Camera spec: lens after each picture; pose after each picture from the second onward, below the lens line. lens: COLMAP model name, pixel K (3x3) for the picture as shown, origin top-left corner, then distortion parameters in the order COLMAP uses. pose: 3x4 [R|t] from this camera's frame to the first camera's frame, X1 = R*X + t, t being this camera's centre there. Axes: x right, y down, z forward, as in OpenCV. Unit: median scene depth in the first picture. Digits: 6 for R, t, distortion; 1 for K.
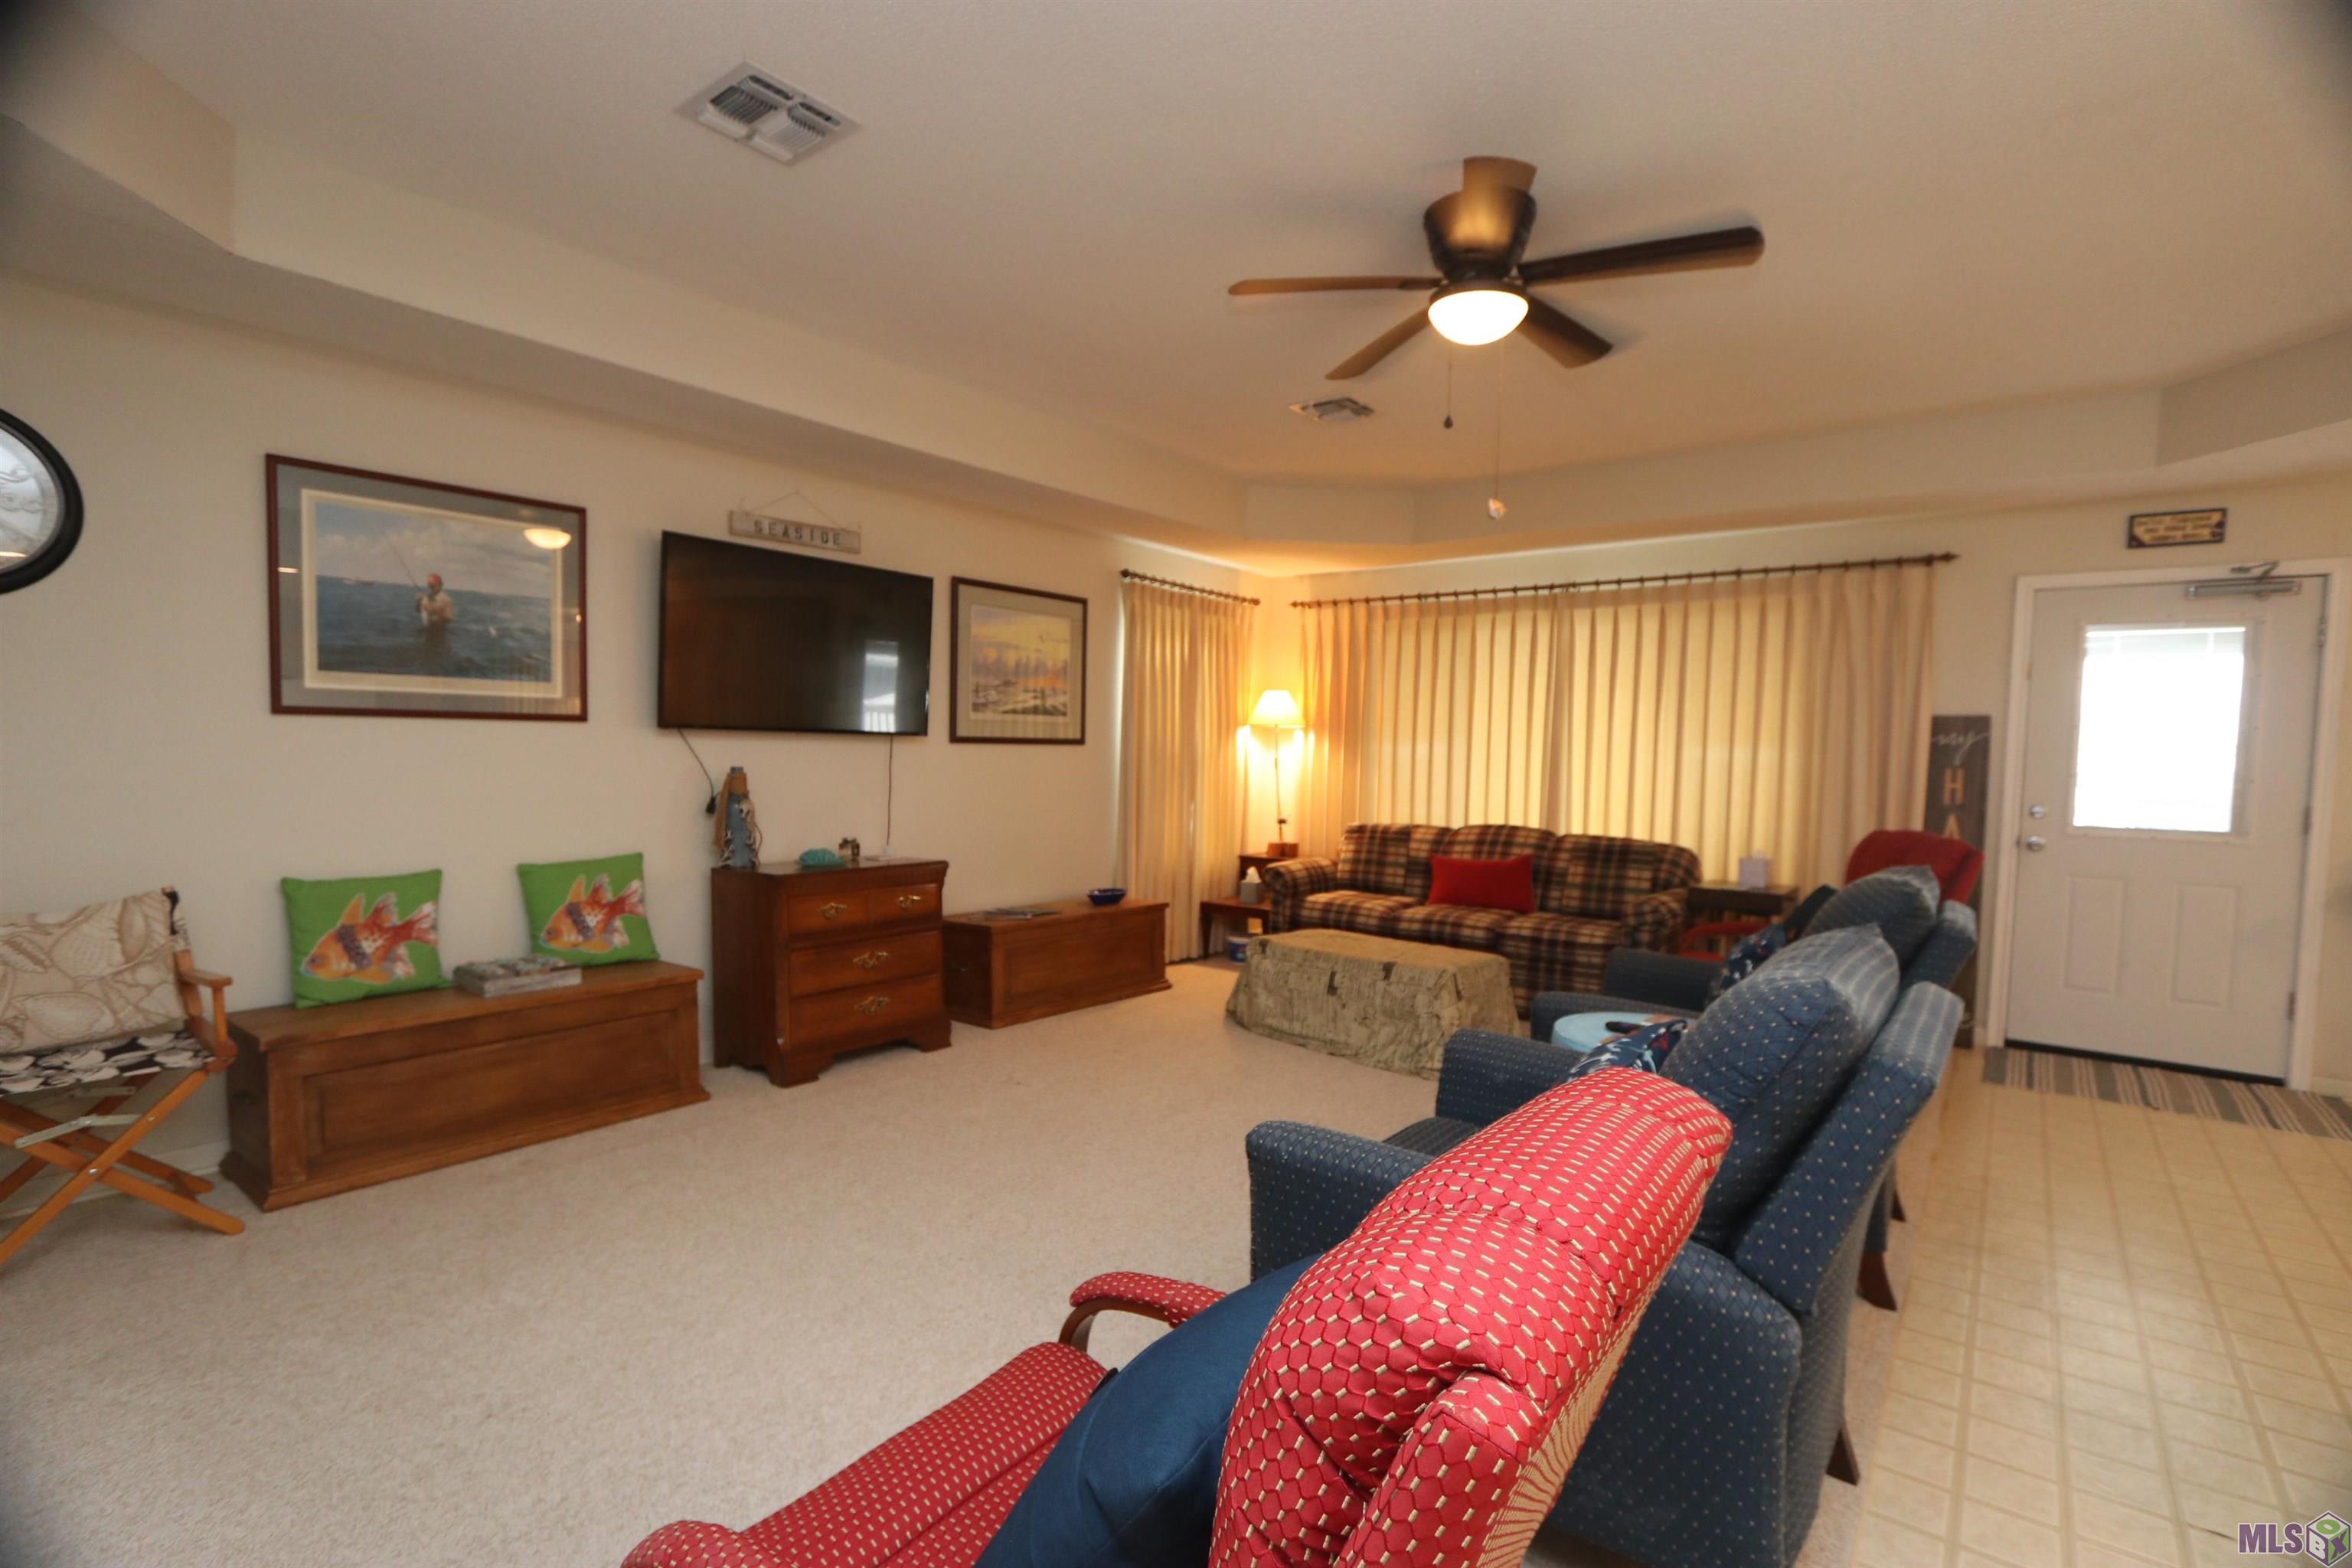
lens RADIAL K [[1111.9, 0, 1174.4], [0, 1111.9, 801.7], [0, 0, 1]] dist [-0.002005, -0.000372]
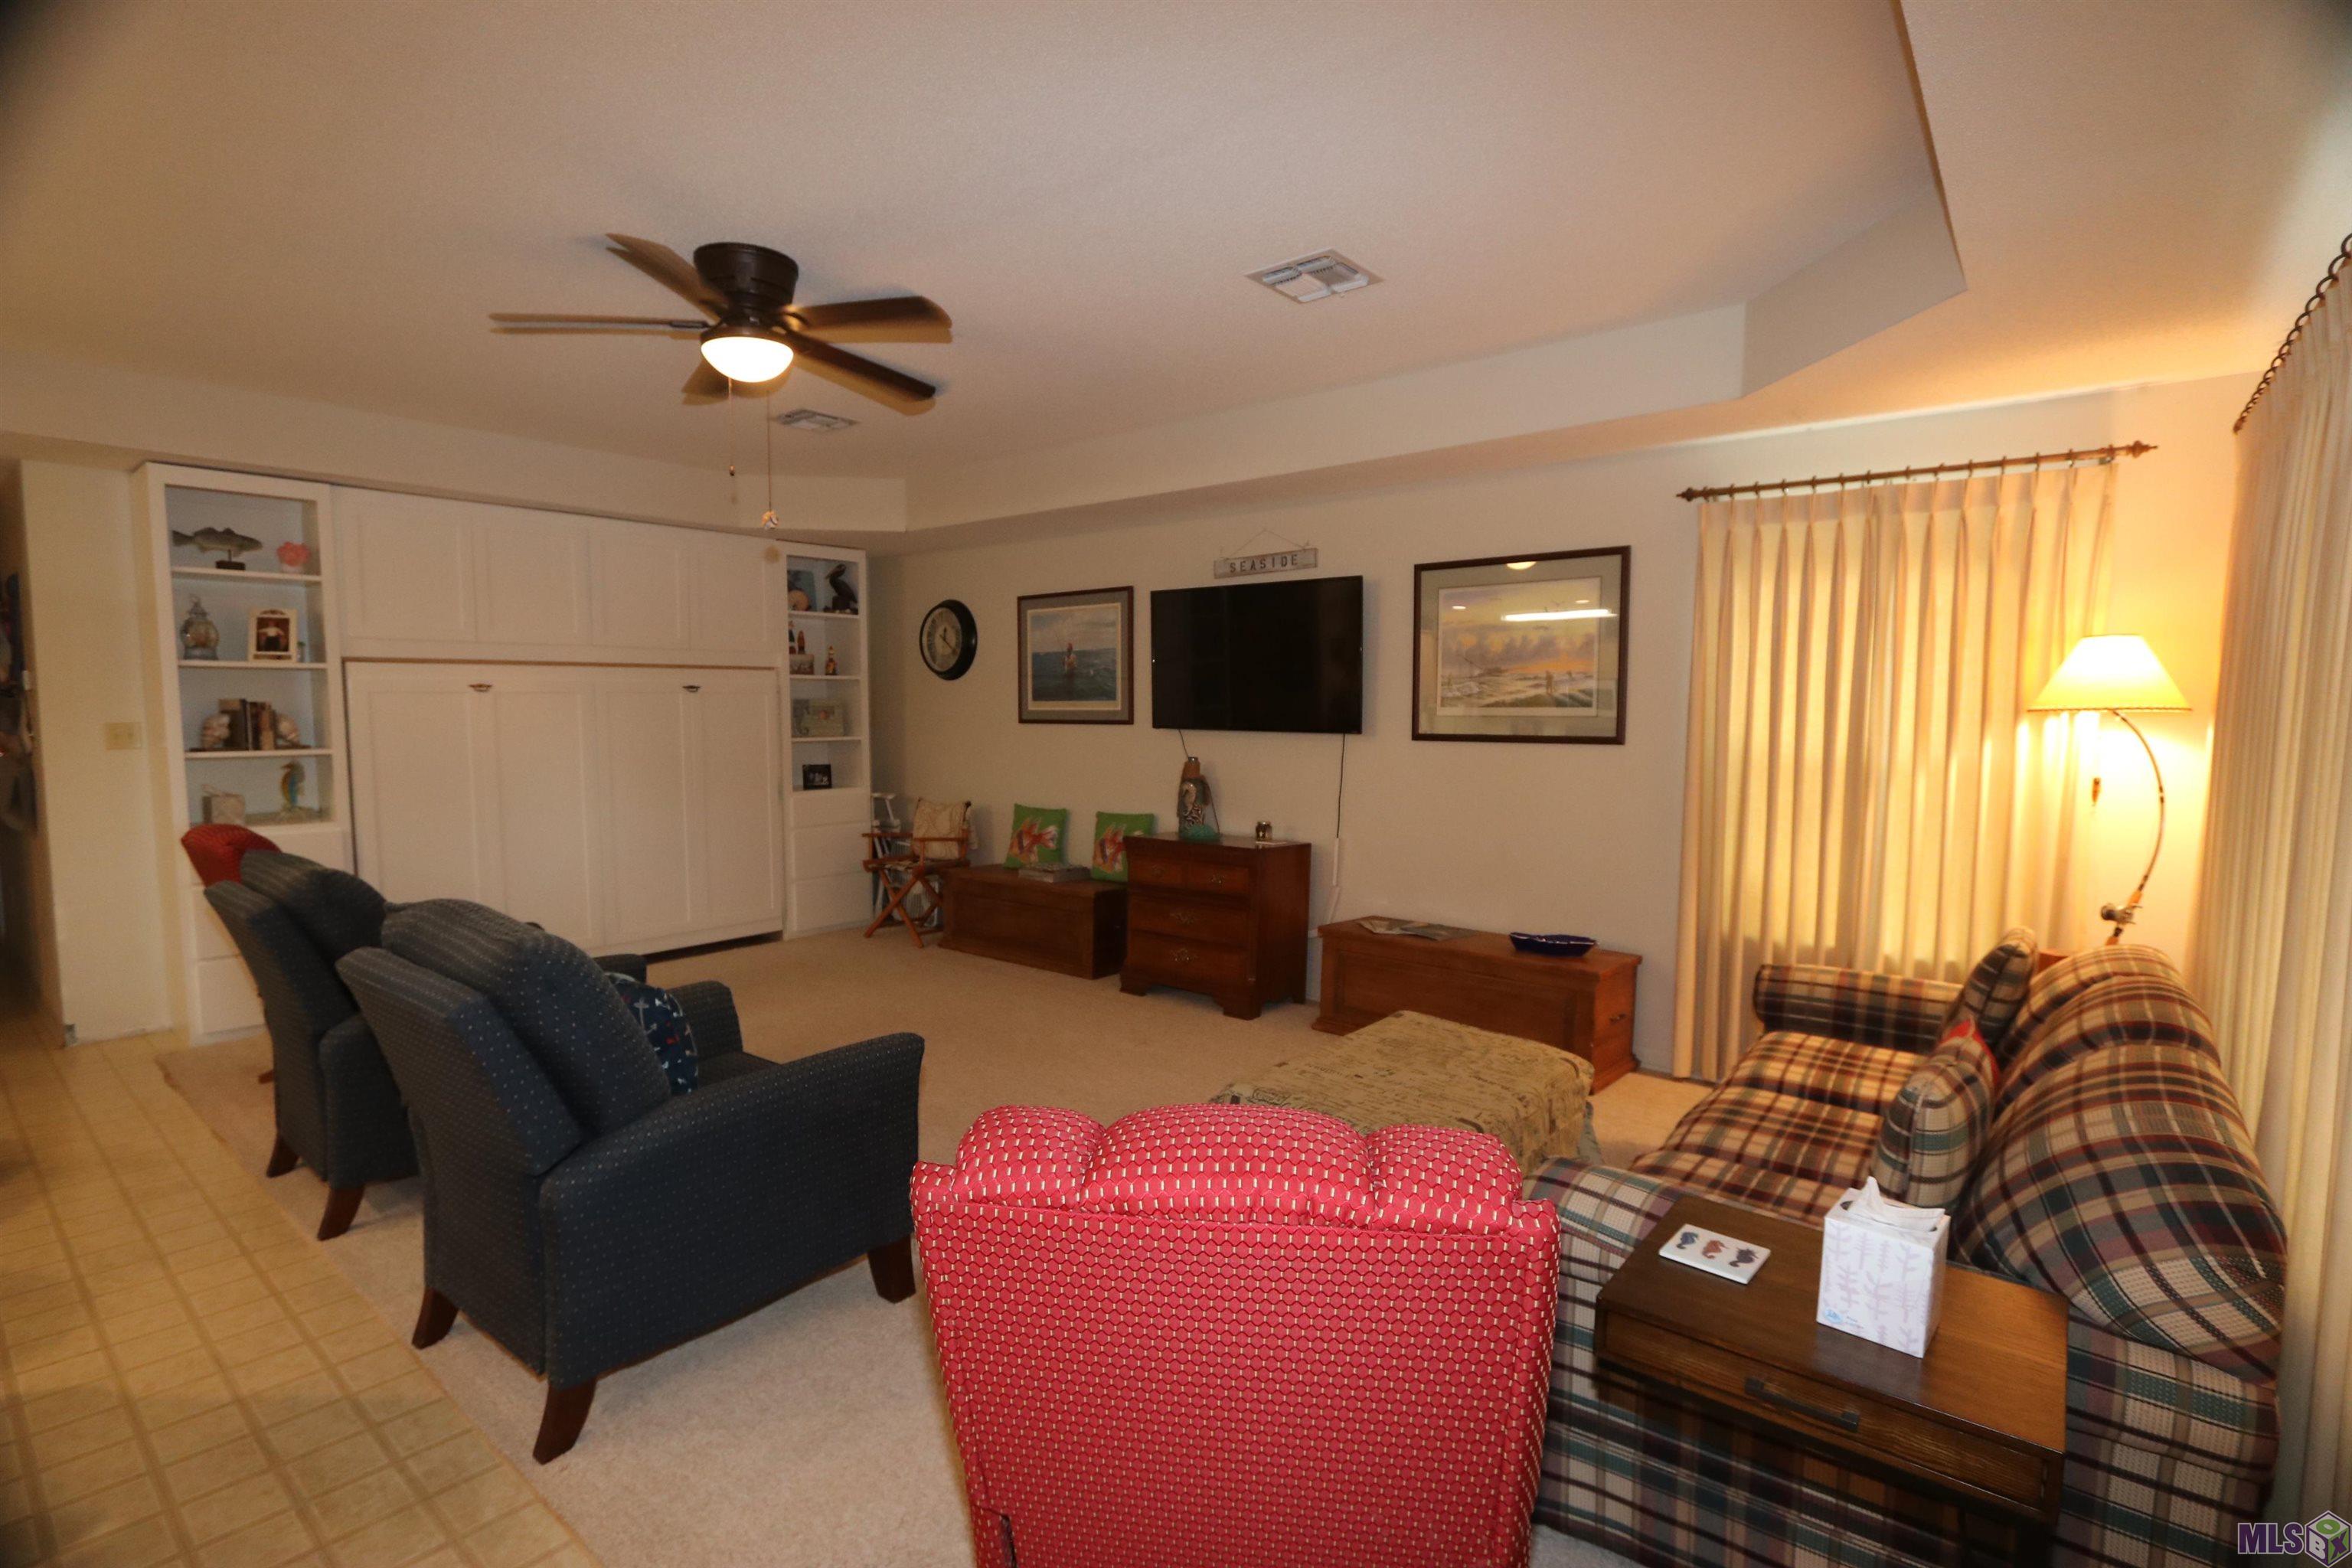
lens RADIAL K [[1099.5, 0, 1169.4], [0, 1099.5, 799.3], [0, 0, 1]] dist [-0.015187, 0.000144]
pose [[-0.033652, 0.060764, -0.997585, 0.914567], [-0.056525, 0.996437, 0.062601, -0.061307], [0.997834, 0.058496, -0.030098, 1.012922]]
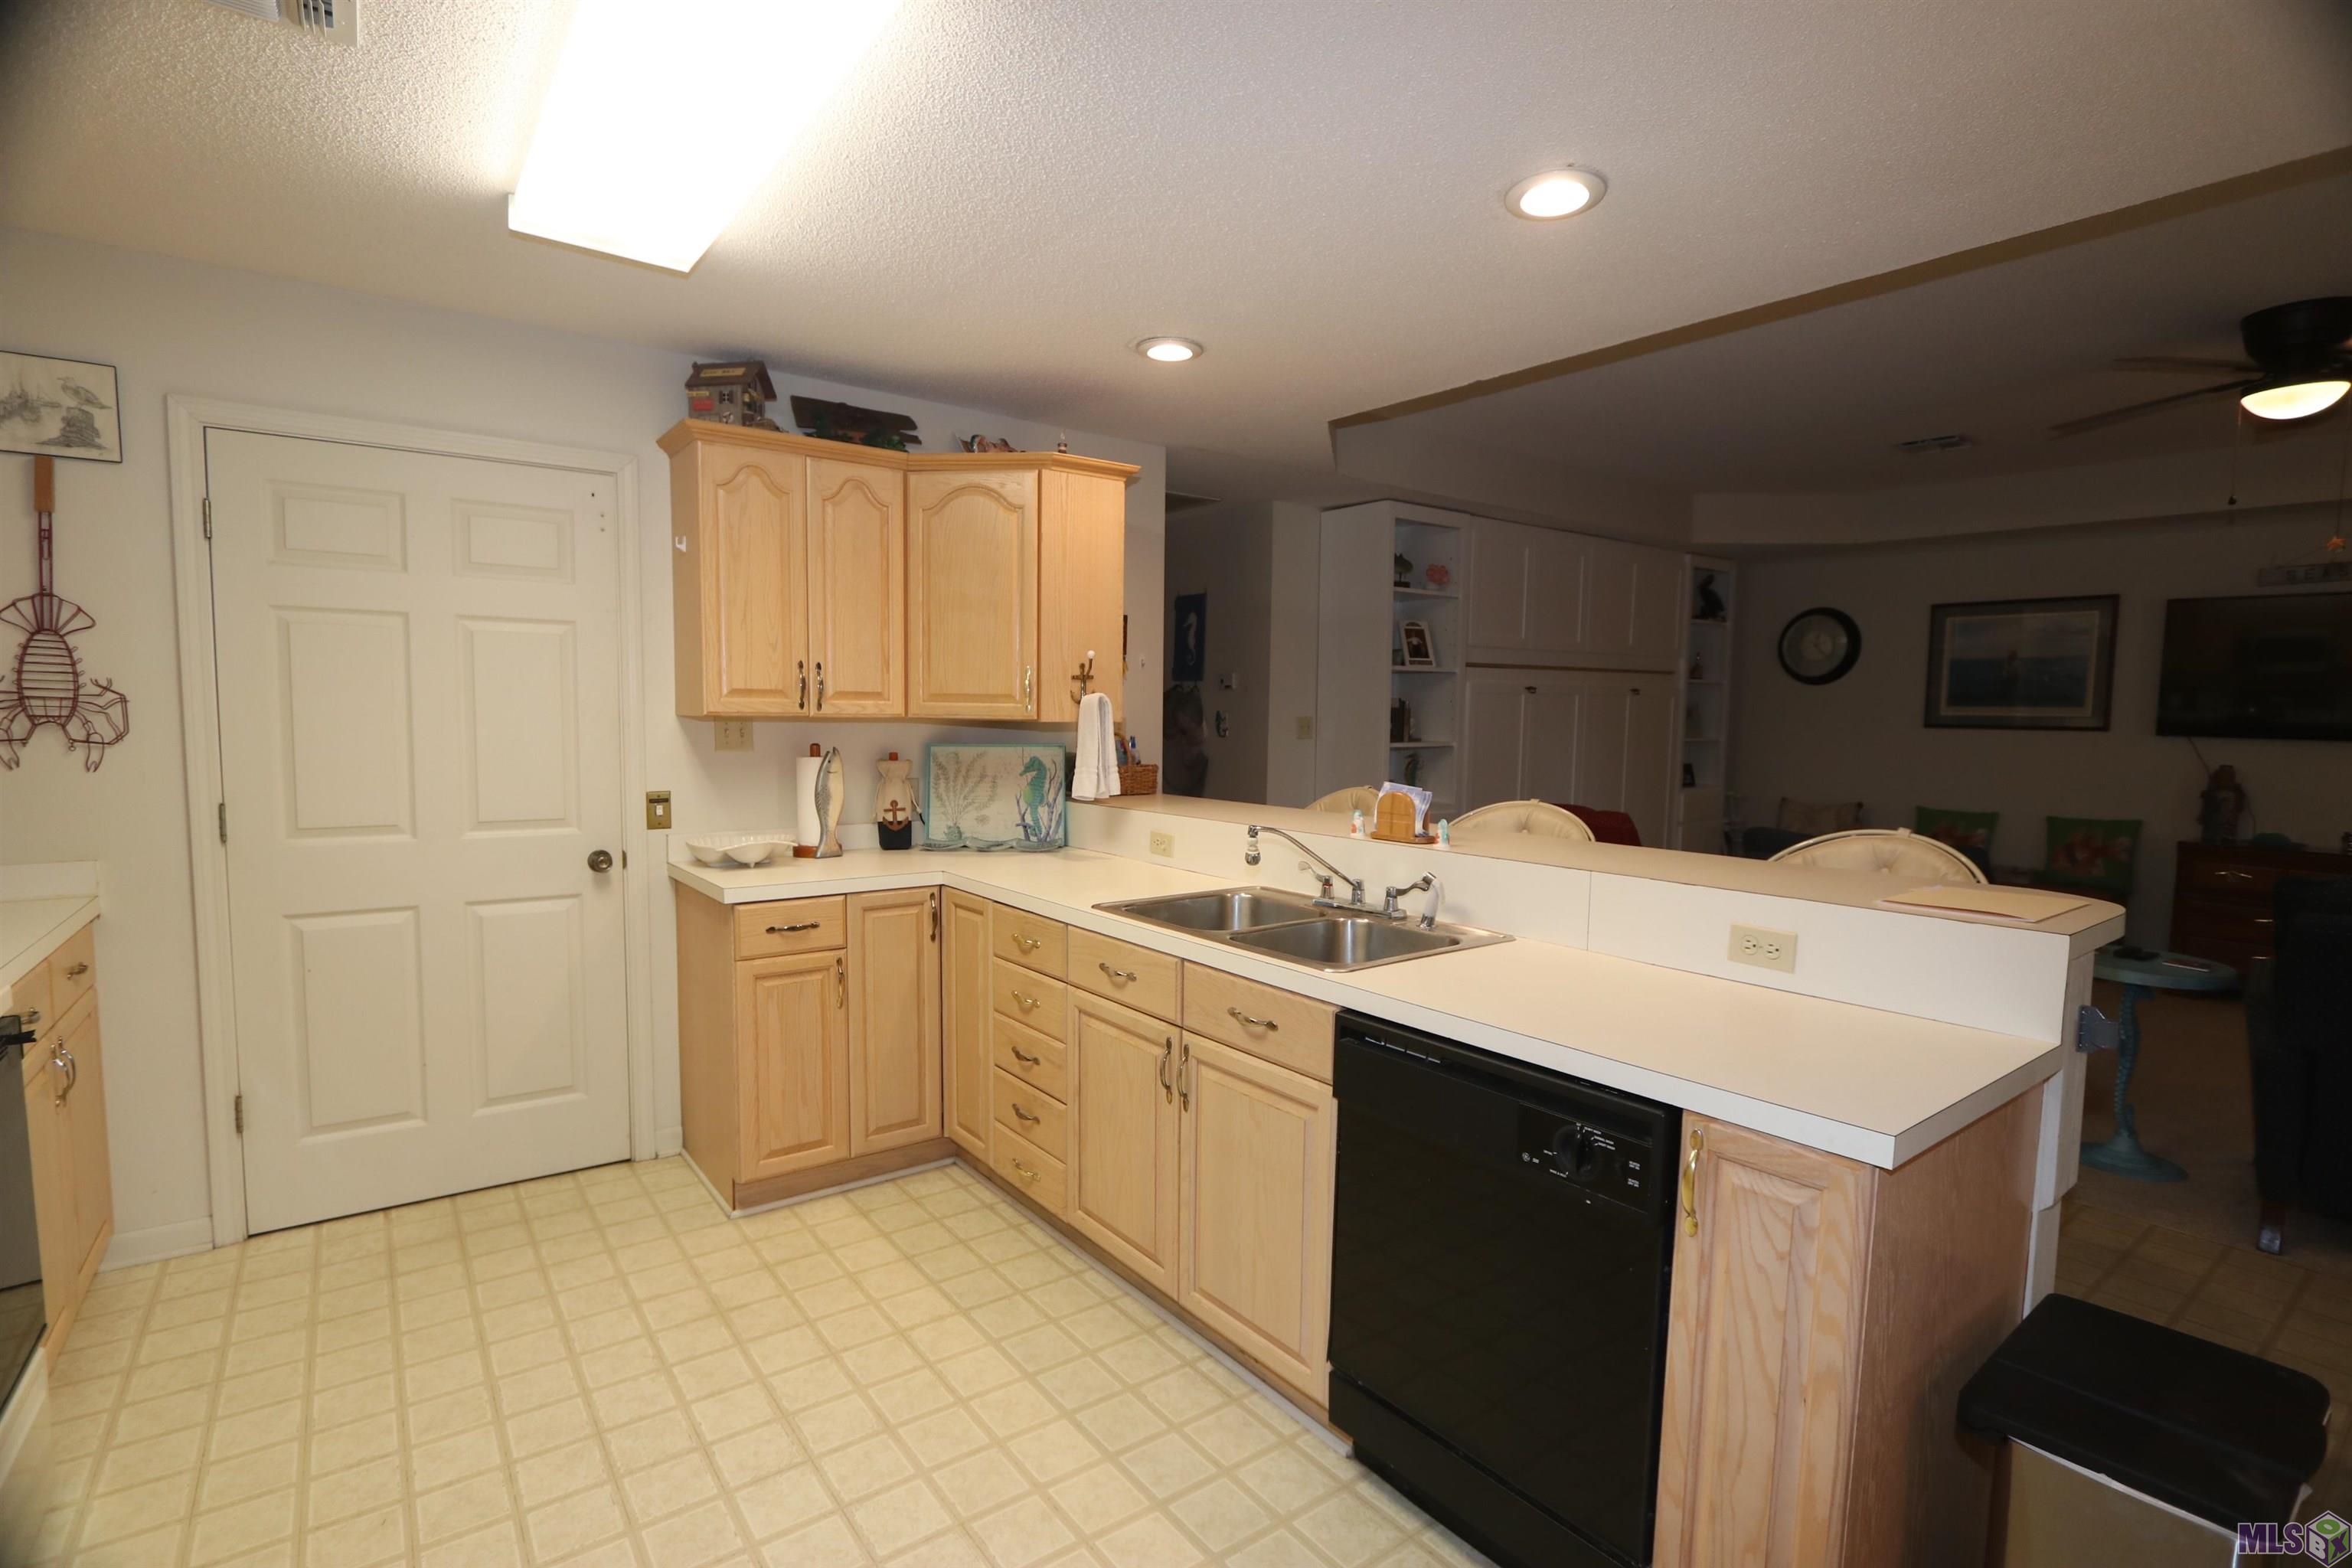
lens RADIAL K [[1099.5, 0, 1169.4], [0, 1099.5, 799.3], [0, 0, 1]] dist [-0.015187, 0.000144]
pose [[-0.269444, 0.054079, -0.961496, 1.186835], [-0.069331, 0.994742, 0.075378, -0.000158], [0.960517, 0.086971, -0.264278, 0.135487]]
